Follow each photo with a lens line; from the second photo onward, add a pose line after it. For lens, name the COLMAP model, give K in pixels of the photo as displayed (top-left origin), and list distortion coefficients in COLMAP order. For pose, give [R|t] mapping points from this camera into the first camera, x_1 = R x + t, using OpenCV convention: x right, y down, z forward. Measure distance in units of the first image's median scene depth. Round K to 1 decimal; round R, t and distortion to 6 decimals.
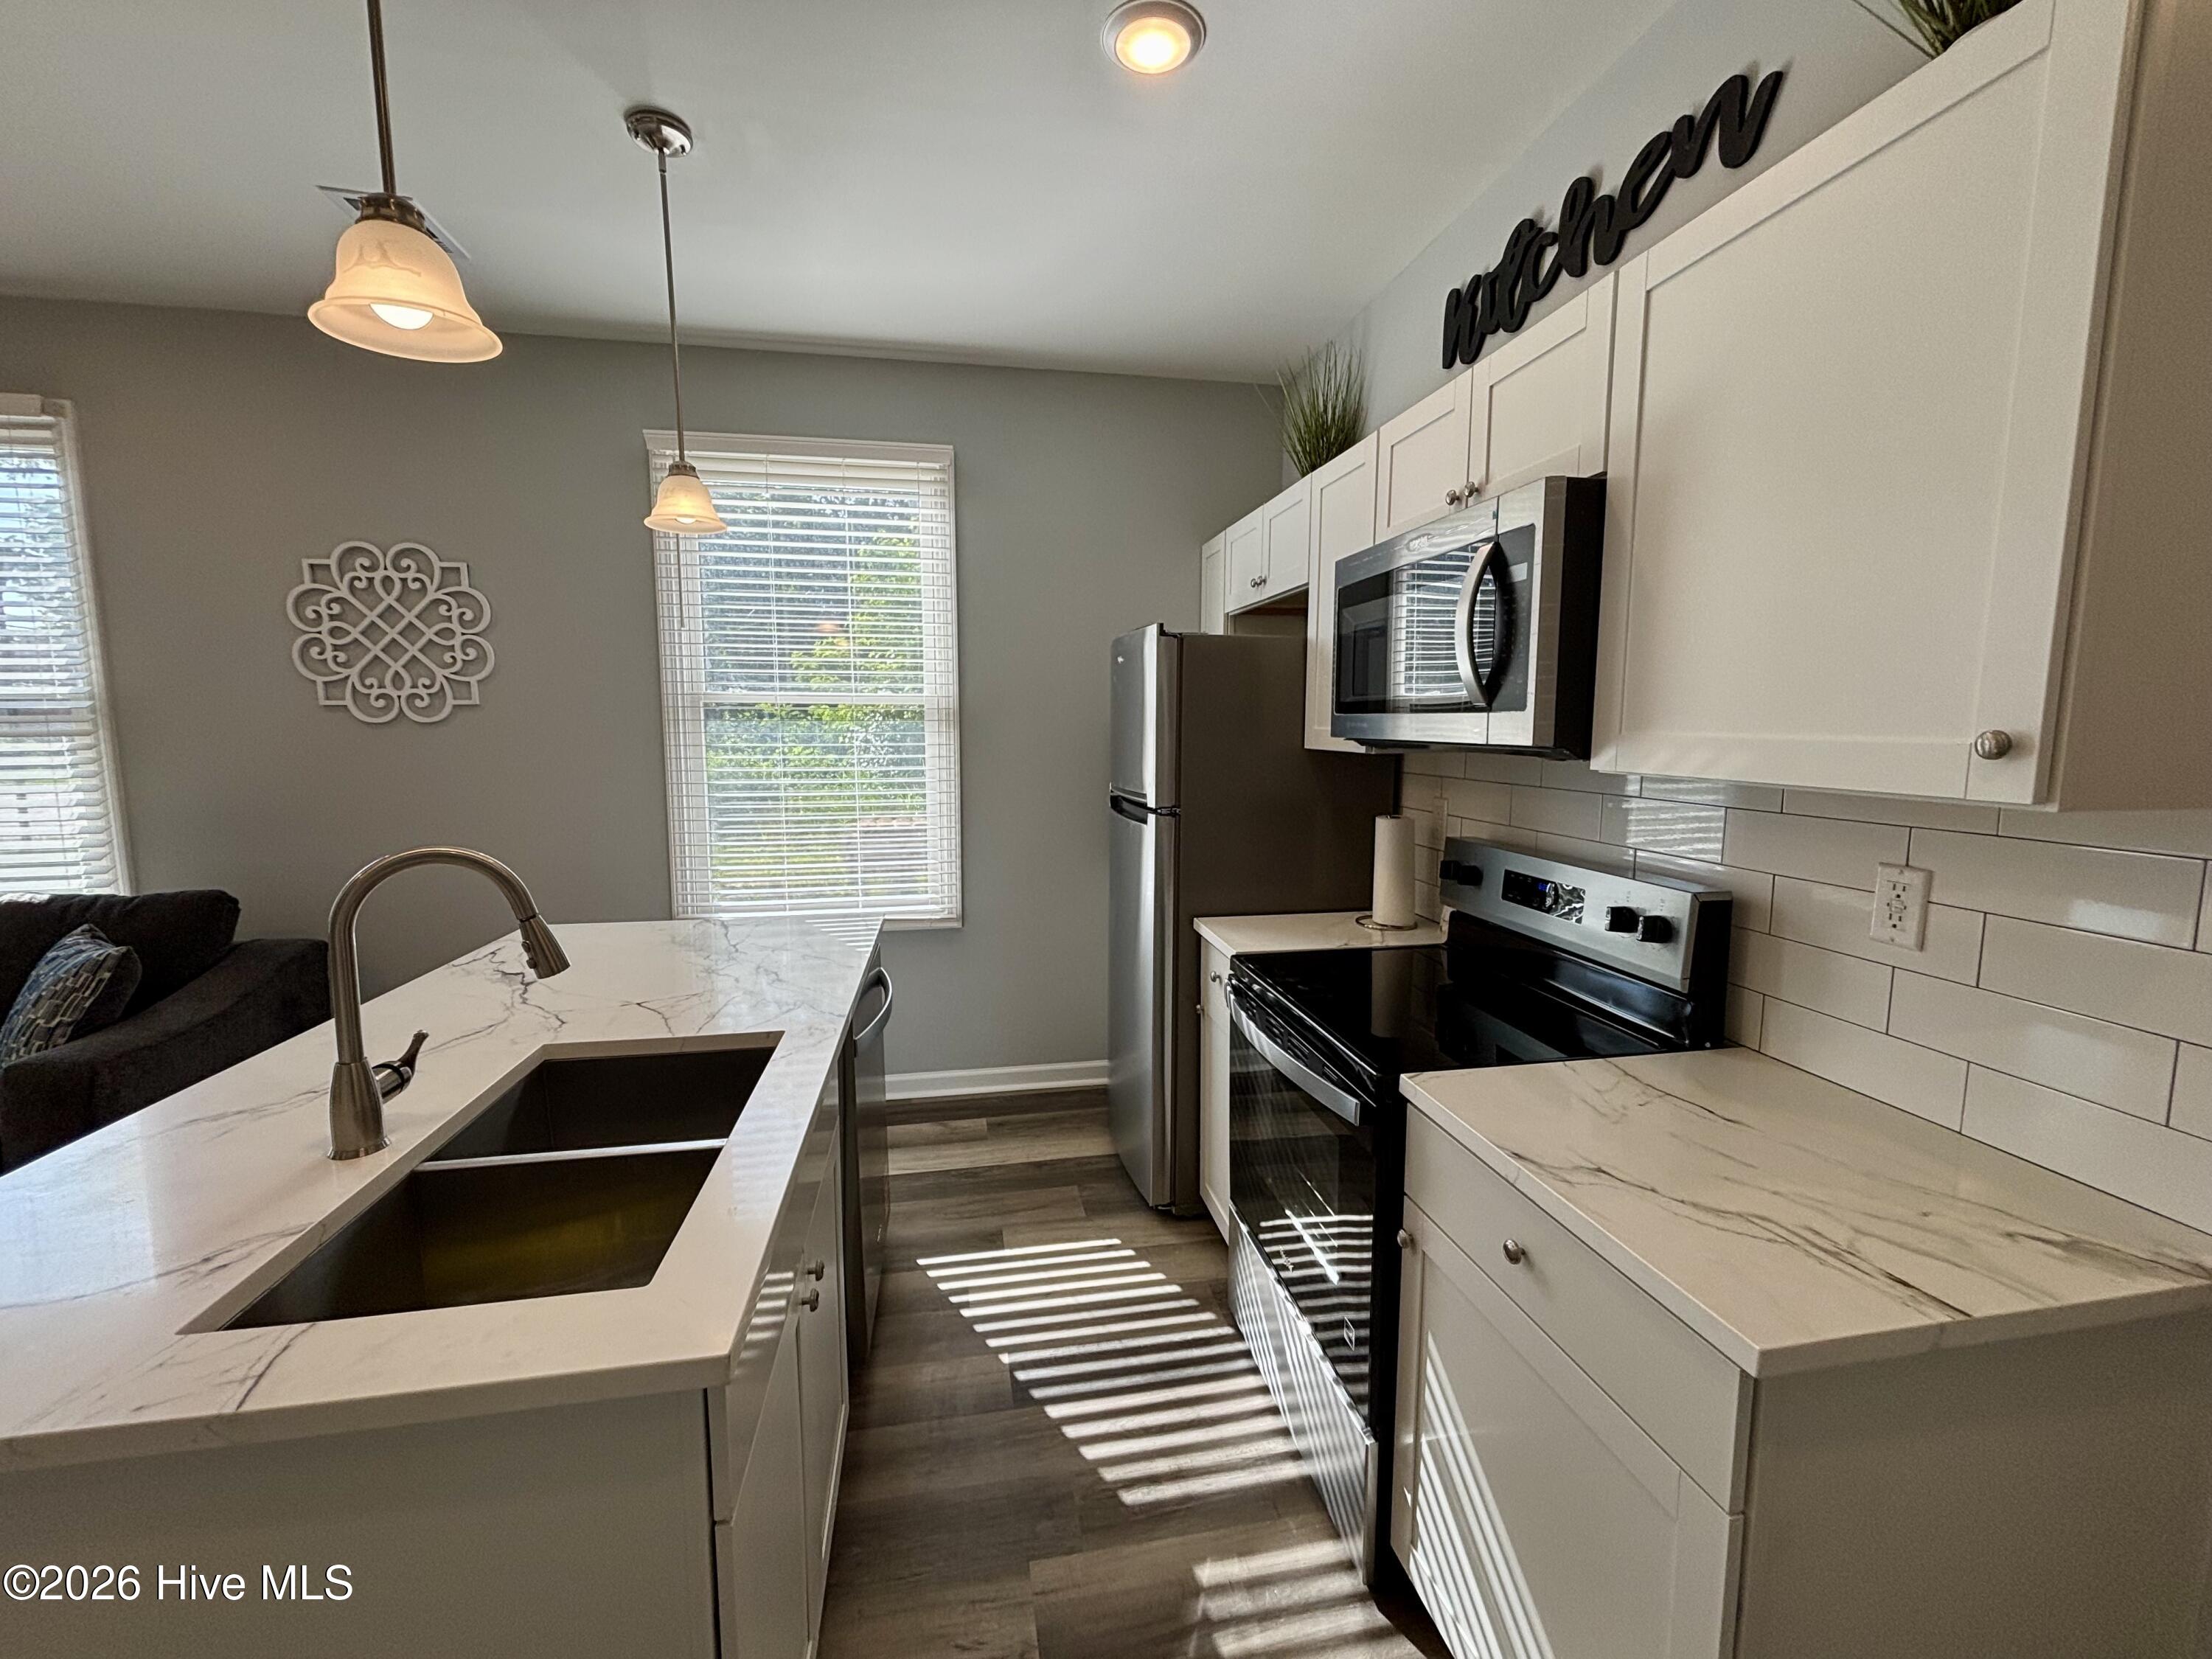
lens RADIAL K [[887.8, 0, 1112.5], [0, 887.8, 823.4], [0, 0, 1]] dist [0.000217, -0.000217]
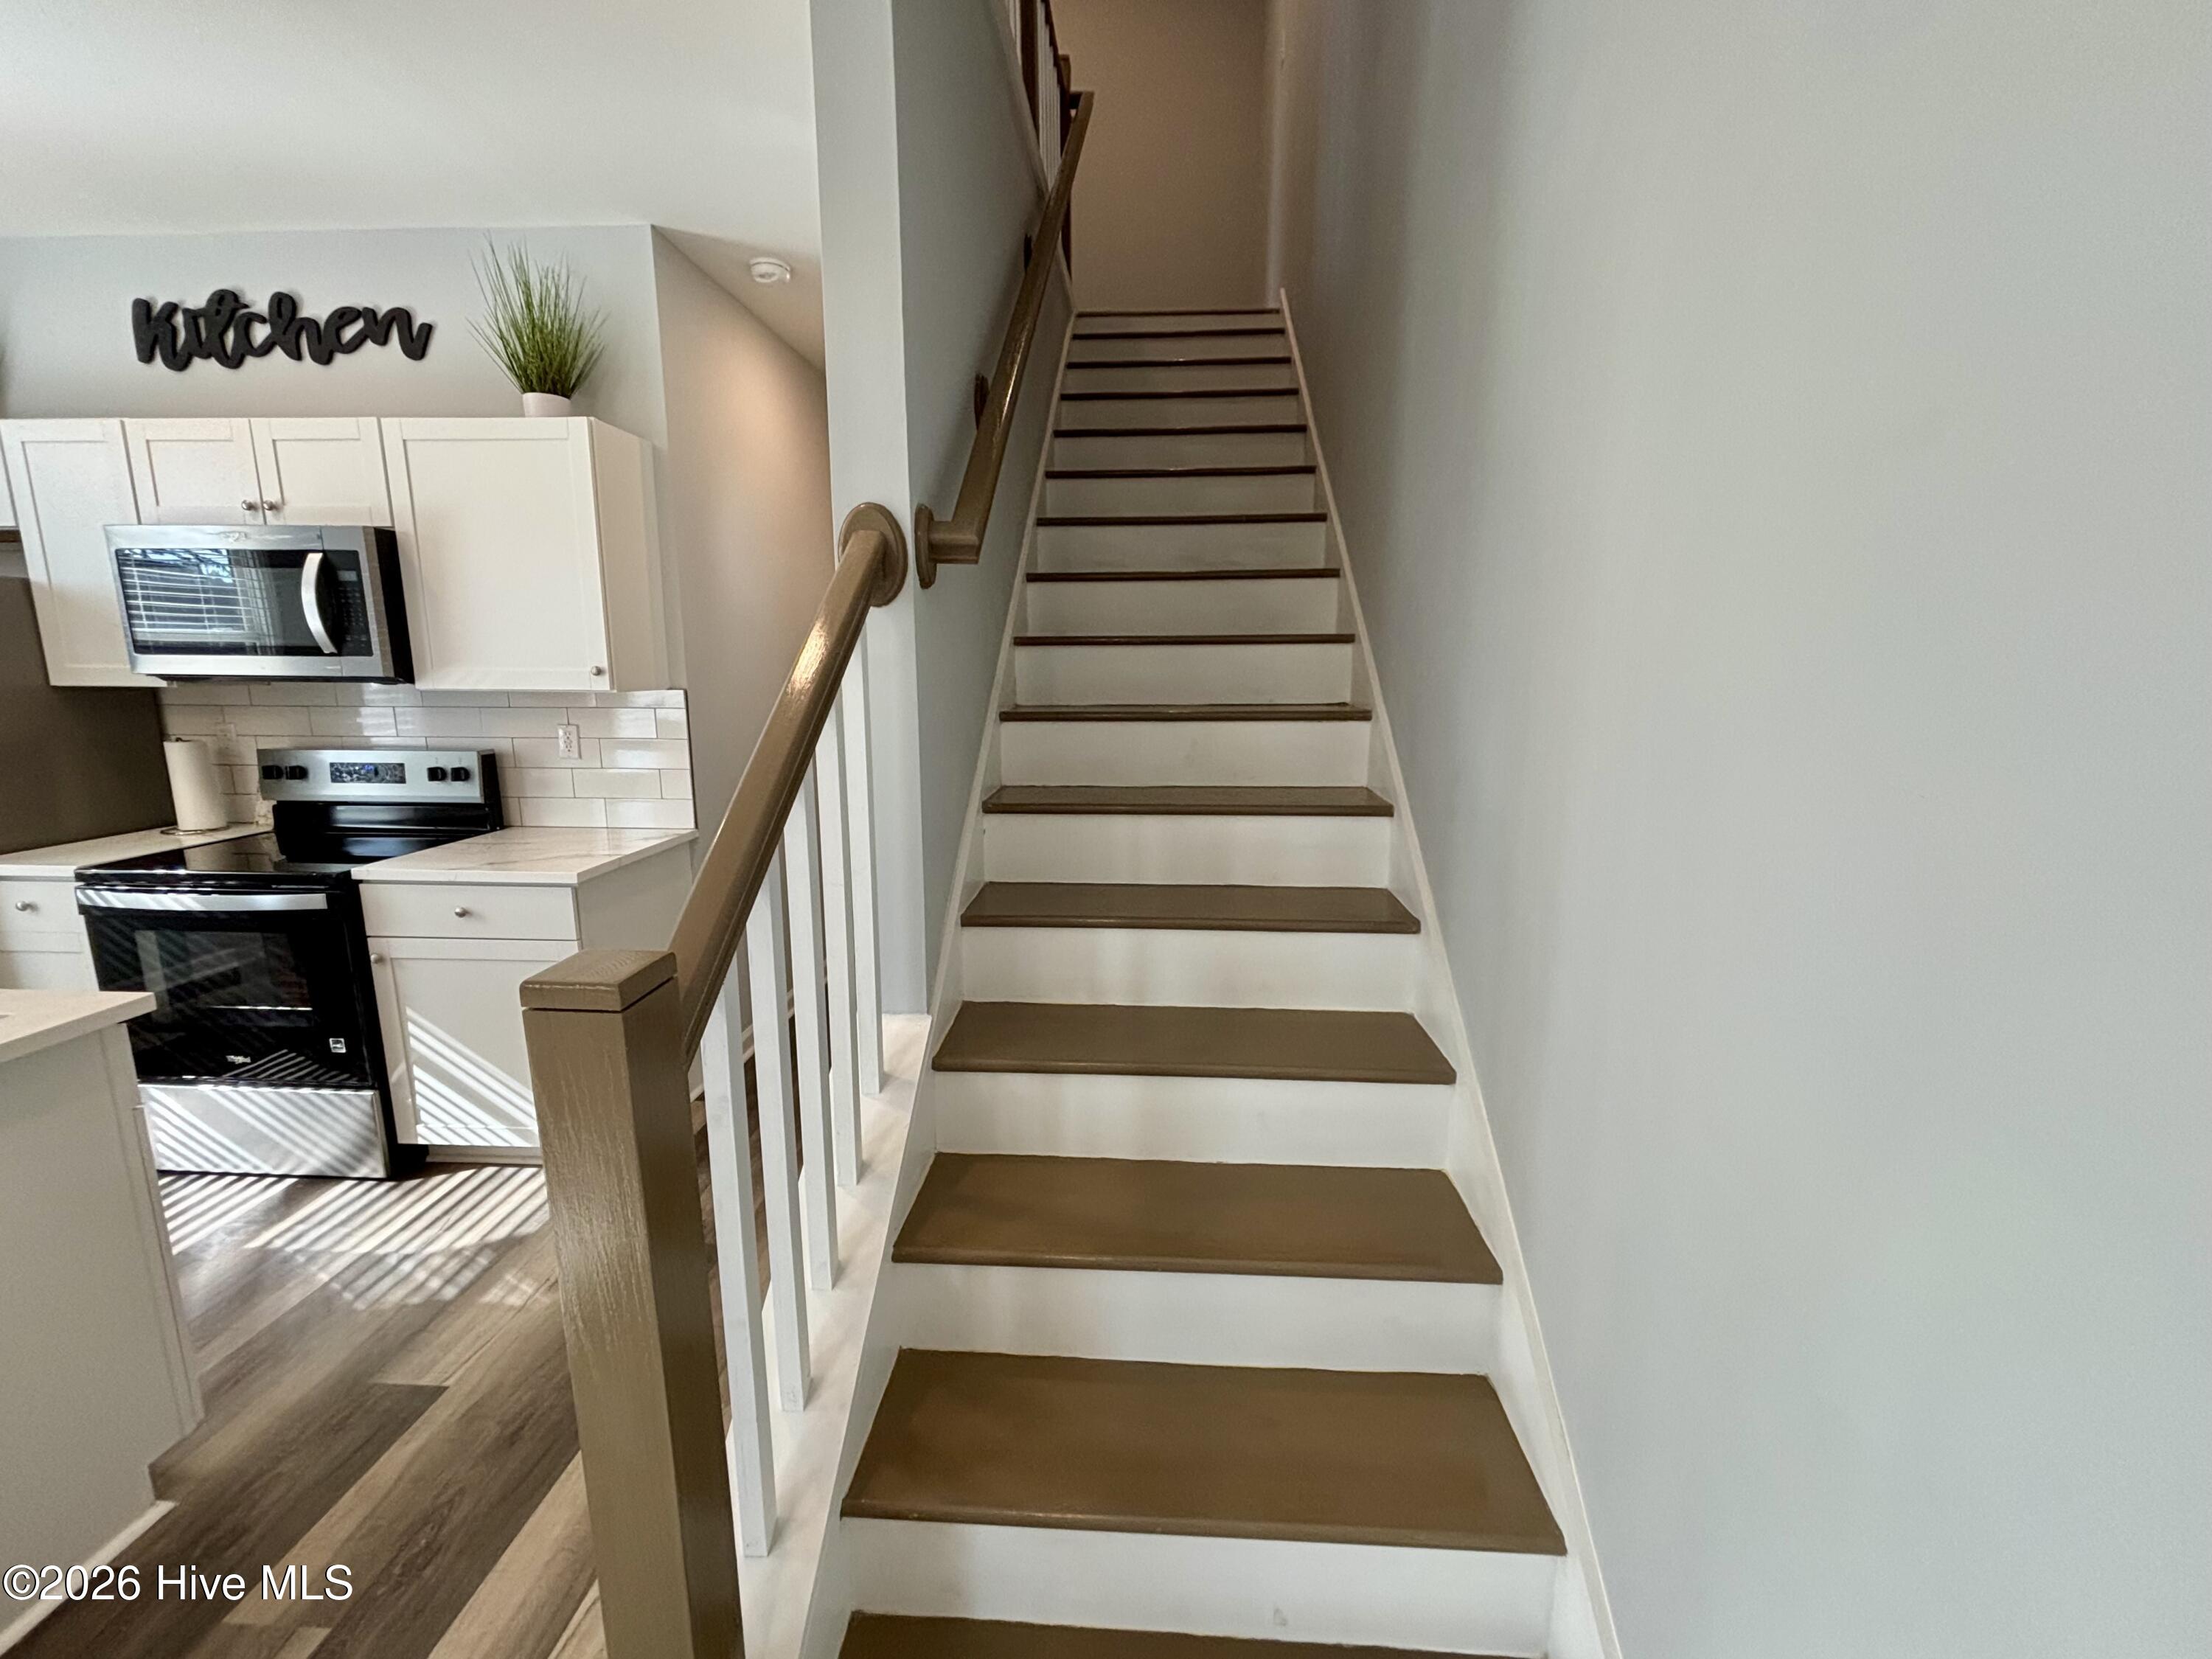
lens RADIAL K [[923.4, 0, 1113.2], [0, 923.4, 822.1], [0, 0, 1]] dist [0.000818, -0.000012]
pose [[0.233311, -0.165376, 0.958236, -0.489208], [0.109021, 0.983668, 0.143220, 0.045927], [-0.966271, 0.071053, 0.247530, -0.415978]]
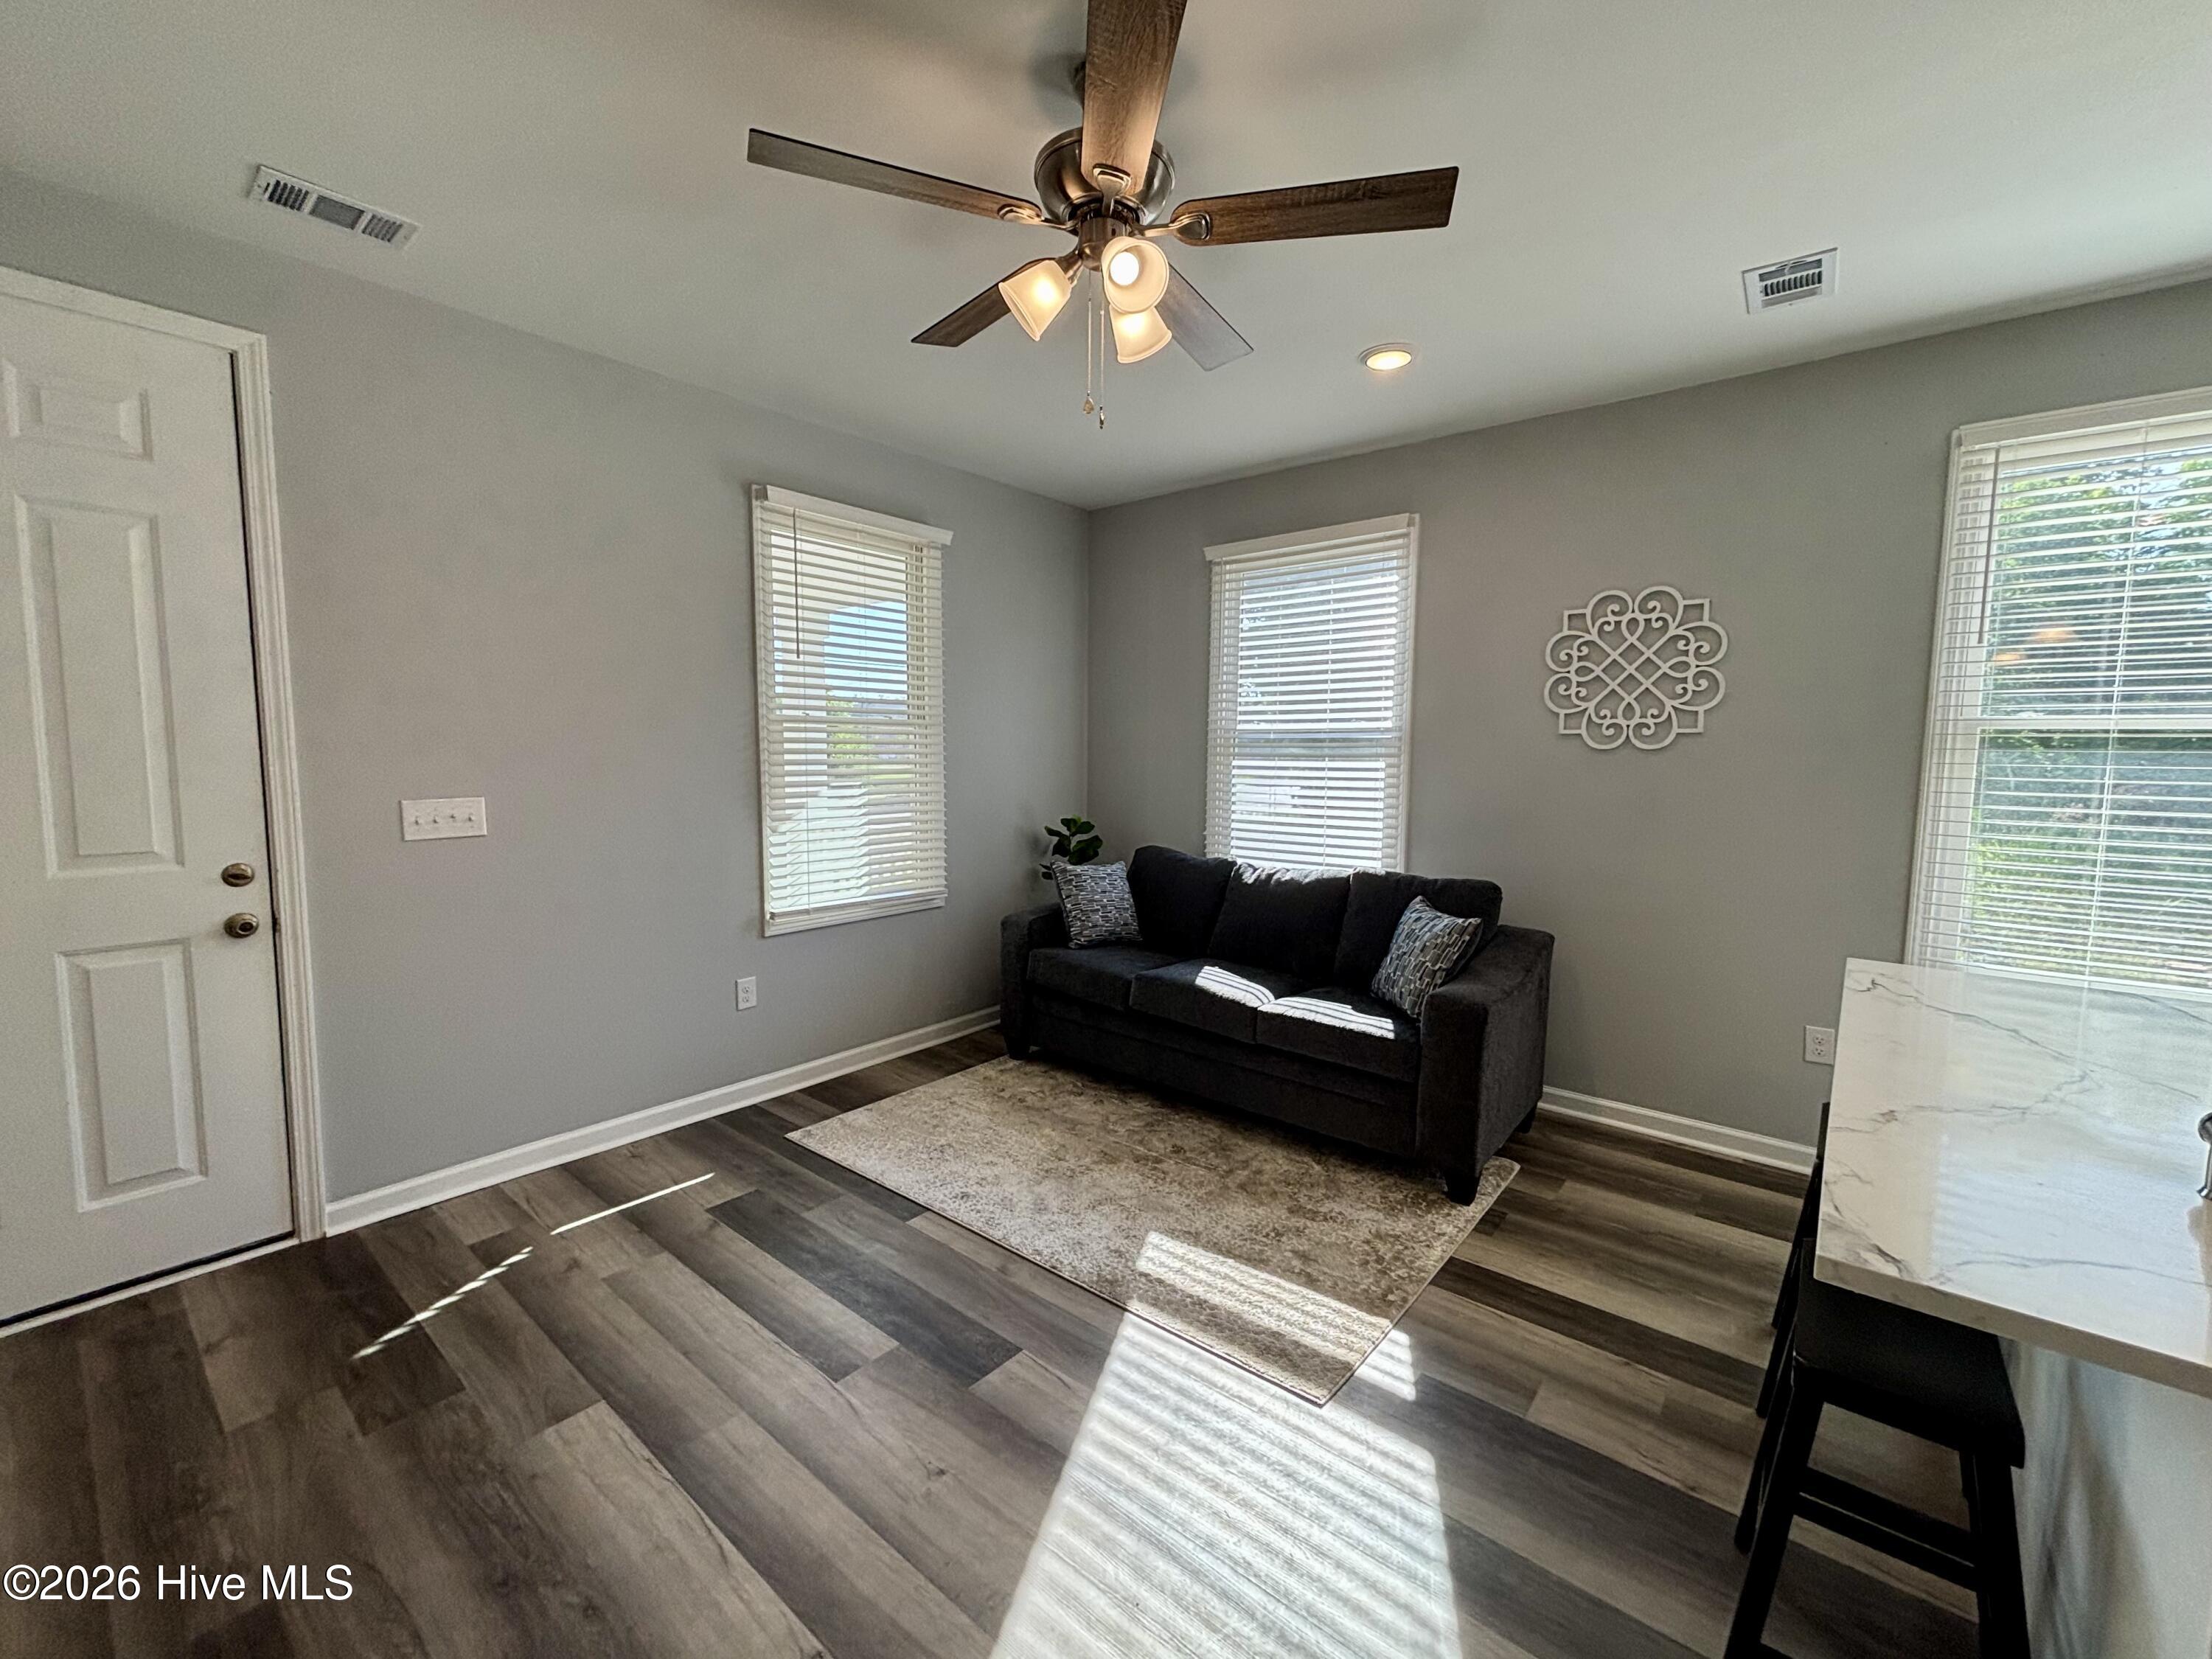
lens RADIAL K [[899.4, 0, 1114.4], [0, 899.4, 826.7], [0, 0, 1]] dist [-0.003015, -0.000339]
pose [[0.642580, 0.073331, -0.762701, -0.361356], [-0.096614, 0.995219, 0.014289, 0.029291], [0.760103, 0.064506, 0.646593, -0.211679]]
